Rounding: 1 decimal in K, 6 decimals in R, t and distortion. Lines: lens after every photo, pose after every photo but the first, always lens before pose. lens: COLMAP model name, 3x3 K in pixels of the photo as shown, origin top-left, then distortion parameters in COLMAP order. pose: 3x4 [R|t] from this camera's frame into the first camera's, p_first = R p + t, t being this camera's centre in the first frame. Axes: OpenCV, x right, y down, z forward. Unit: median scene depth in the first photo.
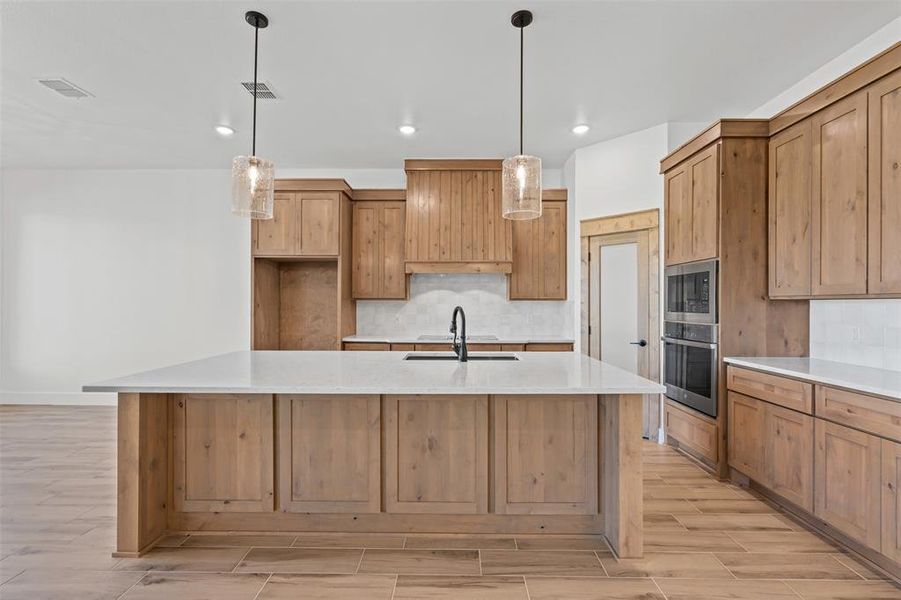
lens RADIAL K [[412.5, 0, 451.9], [0, 412.5, 301.3], [0, 0, 1]] dist [0.001163, -0.000287]
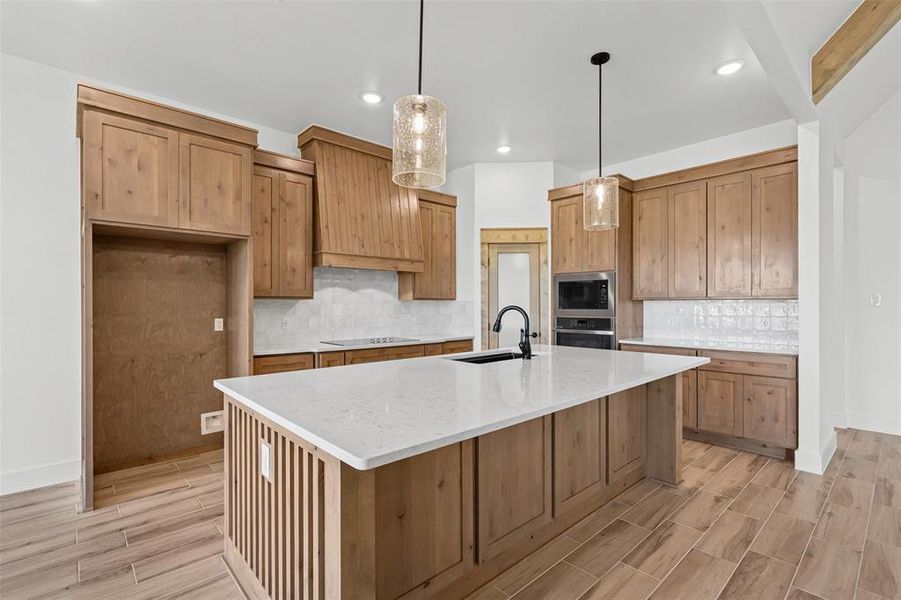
lens RADIAL K [[412.5, 0, 446.5], [0, 412.5, 307.7], [0, 0, 1]] dist [0.001163, -0.000287]
pose [[0.733467, -0.009784, 0.679655, -0.688086], [-0.002354, 0.999854, 0.016933, 0.000277], [-0.679721, -0.014019, 0.733337, 0.319785]]
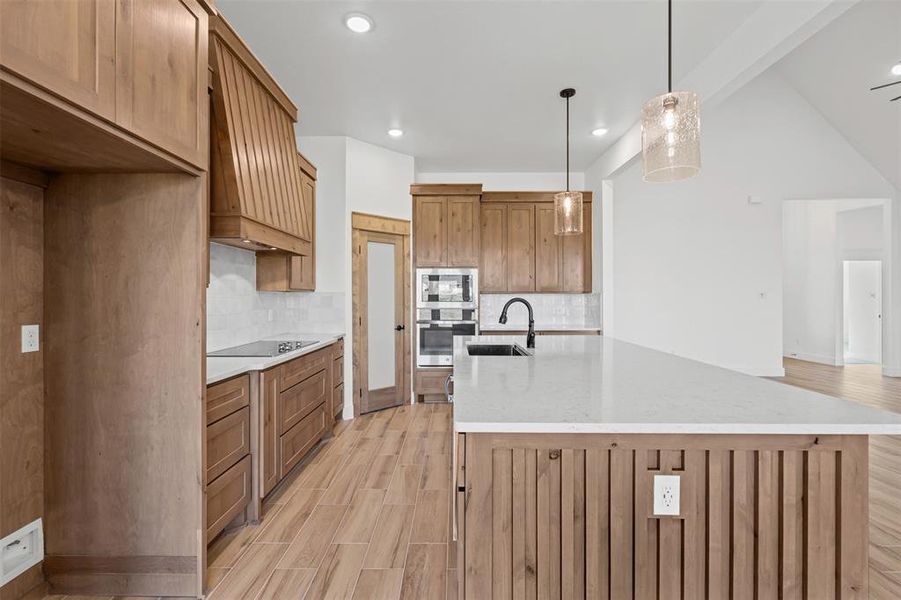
lens RADIAL K [[412.5, 0, 449.7], [0, 412.5, 297.3], [0, 0, 1]] dist [0.001163, -0.000287]
pose [[-0.011382, -0.000933, 0.999935, -0.904966], [-0.005969, 0.999982, 0.000865, 0.011261], [-0.999917, -0.005959, -0.011387, 1.032341]]
